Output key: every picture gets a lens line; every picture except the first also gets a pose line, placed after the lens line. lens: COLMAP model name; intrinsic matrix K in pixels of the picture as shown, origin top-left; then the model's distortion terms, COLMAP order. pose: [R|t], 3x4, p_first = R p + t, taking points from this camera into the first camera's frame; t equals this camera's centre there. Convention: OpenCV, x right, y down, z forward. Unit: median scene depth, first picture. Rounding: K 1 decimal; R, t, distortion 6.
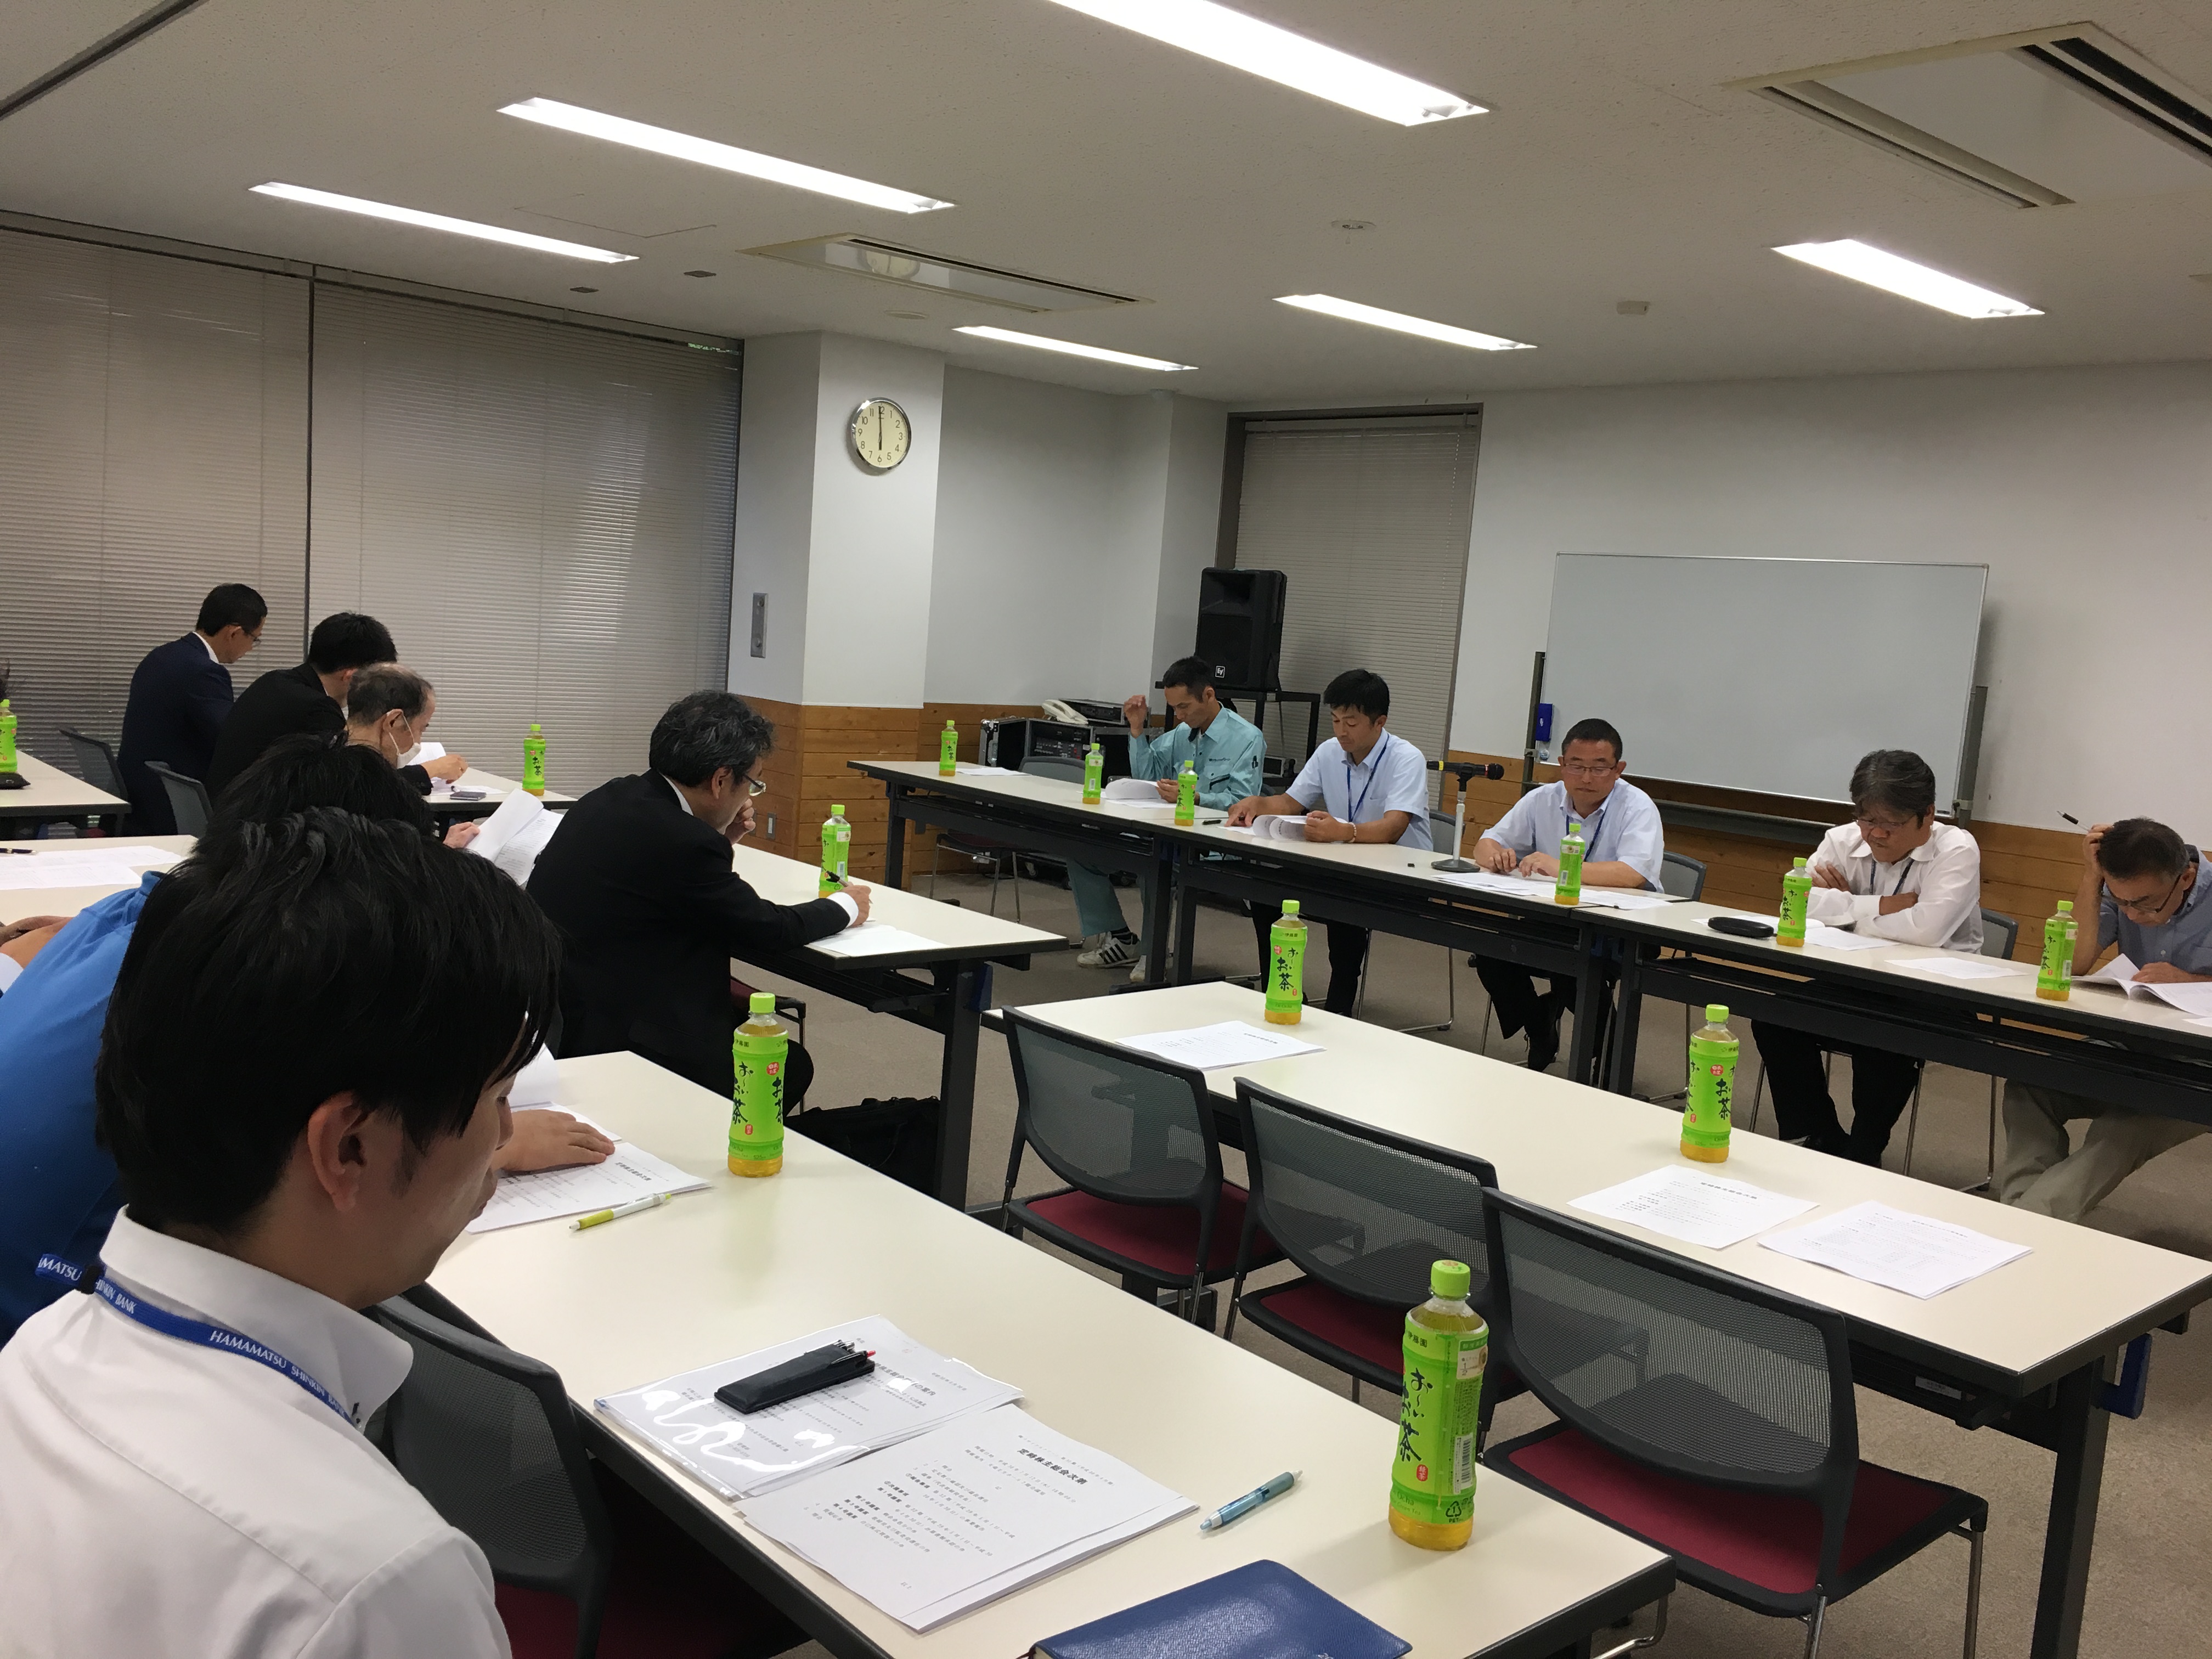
lens RADIAL K [[1889.0, 0, 1106.0], [0, 1889.0, 829.5], [0, 0, 1]] dist [0.005750, -0.069627]
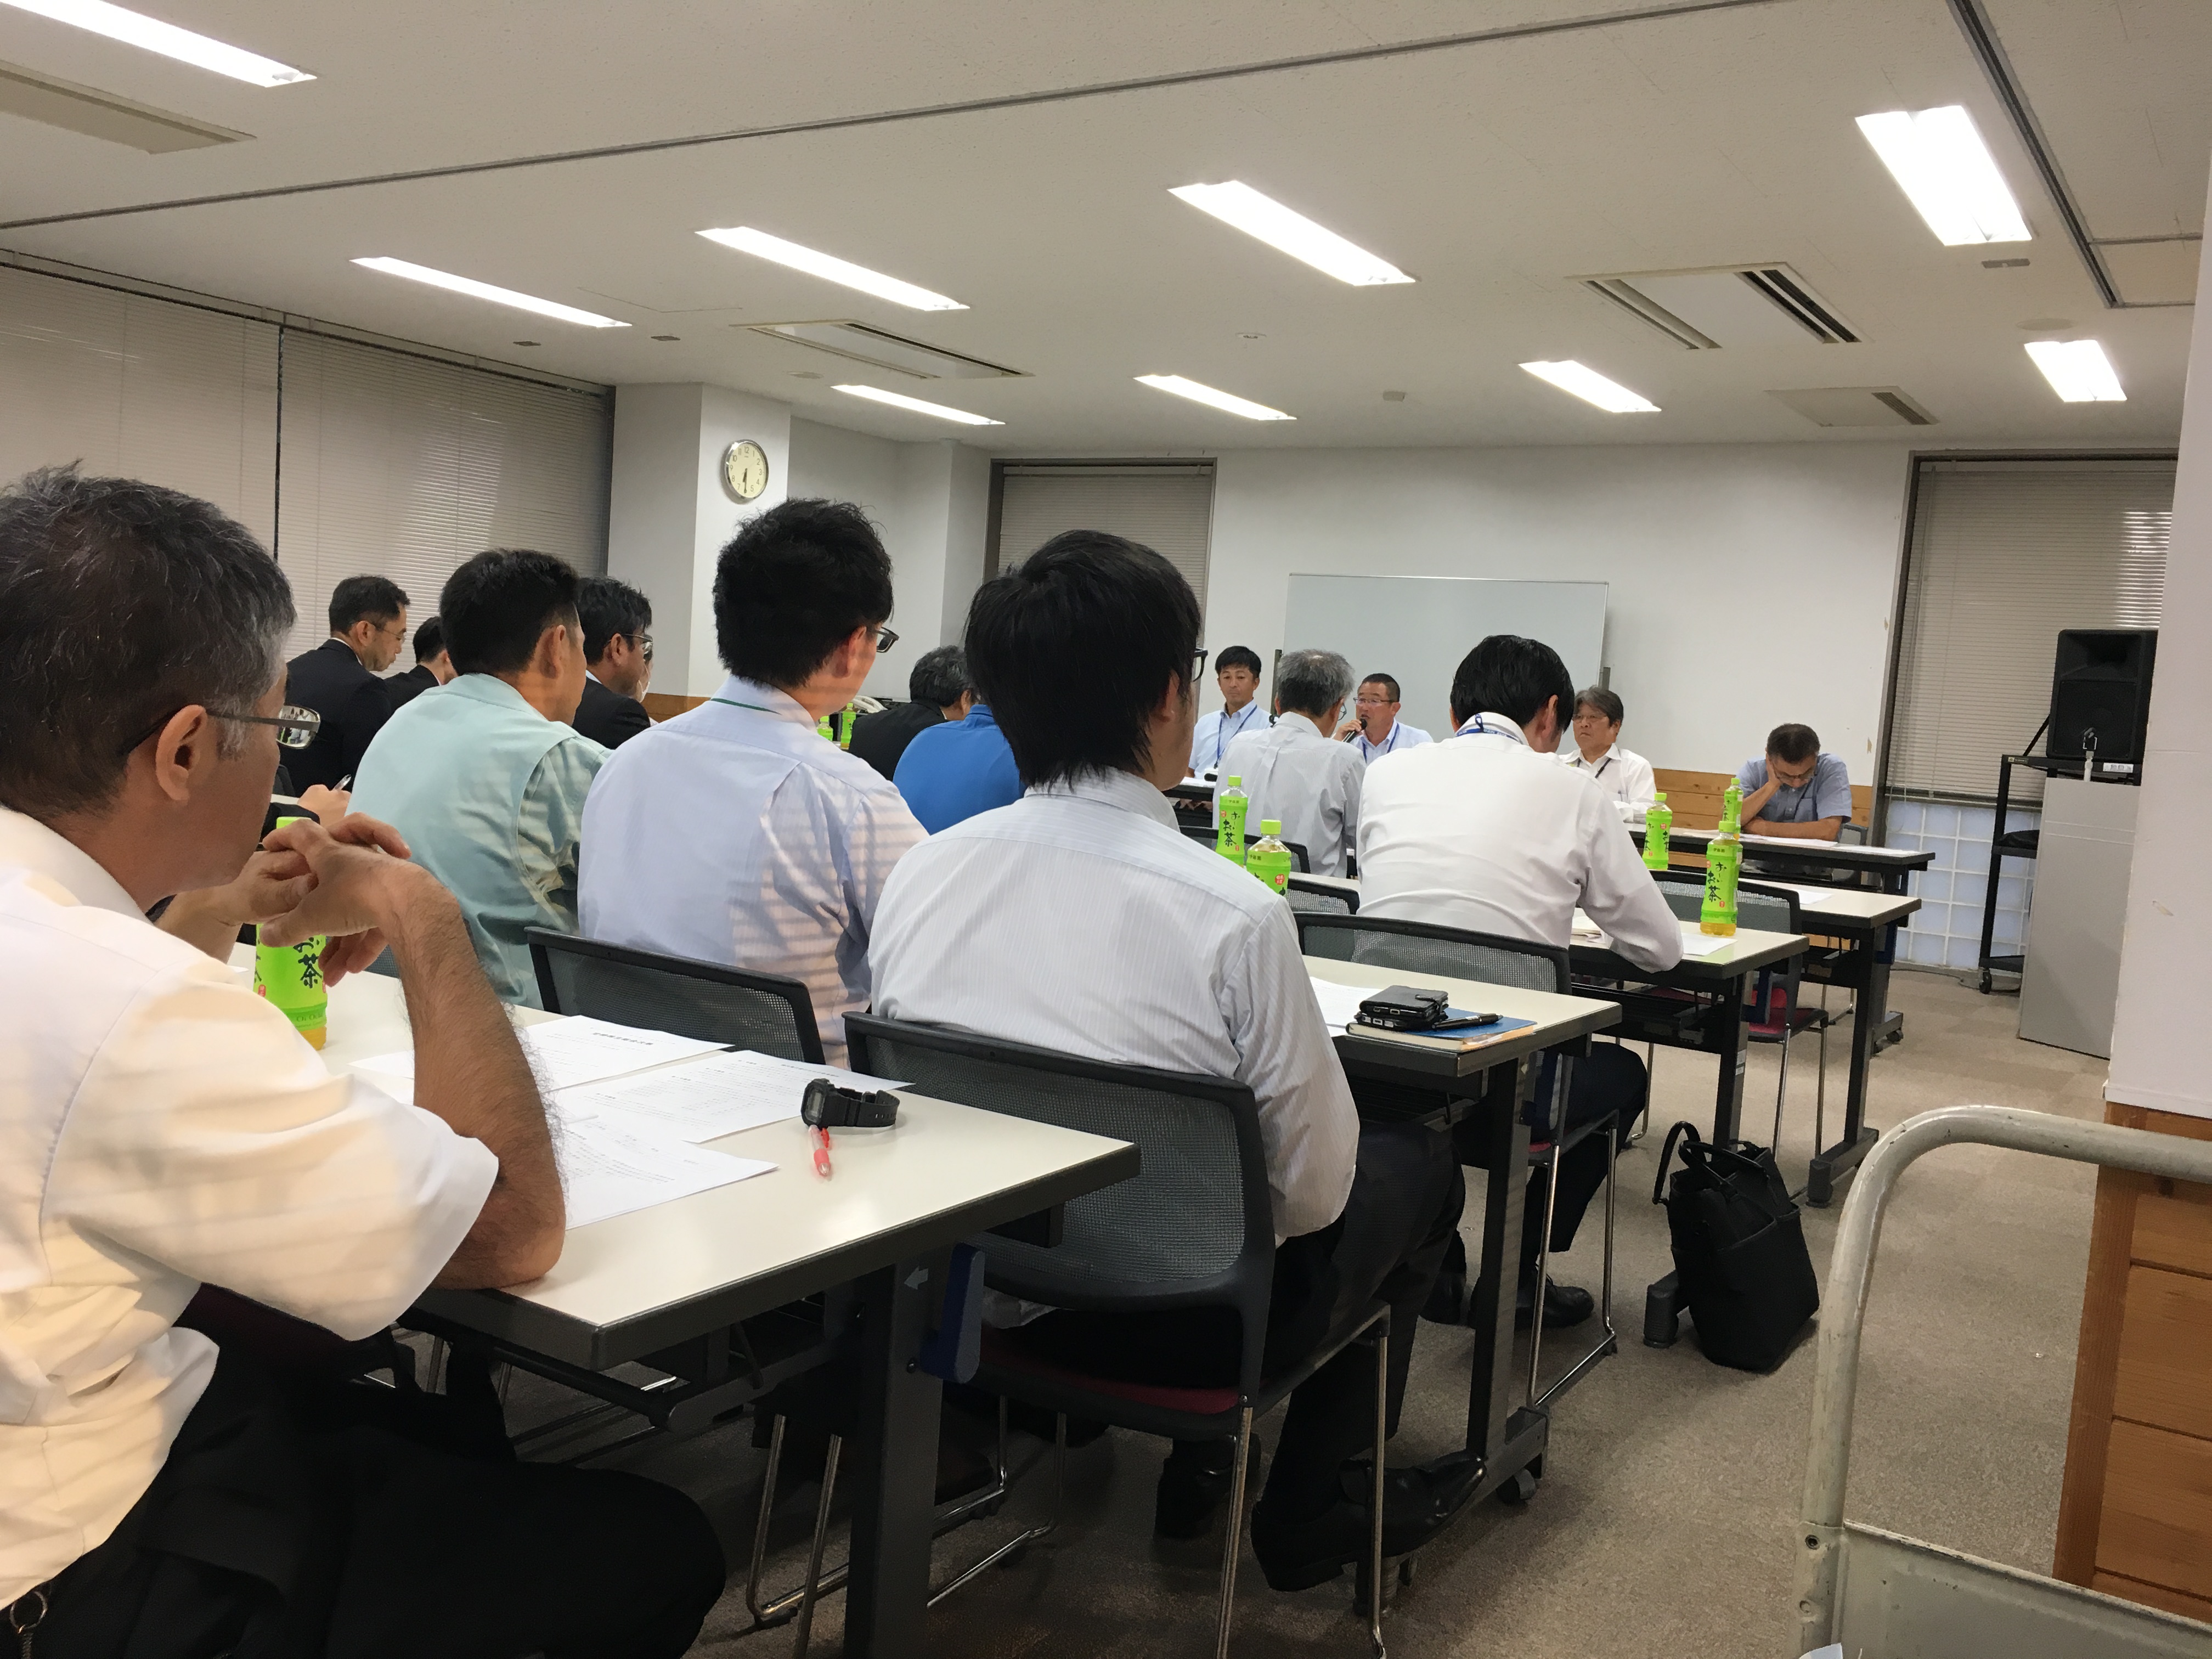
lens RADIAL K [[1889.0, 0, 1106.0], [0, 1889.0, 829.5], [0, 0, 1]] dist [0.005750, -0.069627]
pose [[0.960811, -0.028314, 0.275756, -0.262852], [0.033962, 0.999299, -0.015726, 0.050822], [-0.275118, 0.024475, 0.961099, -0.235433]]
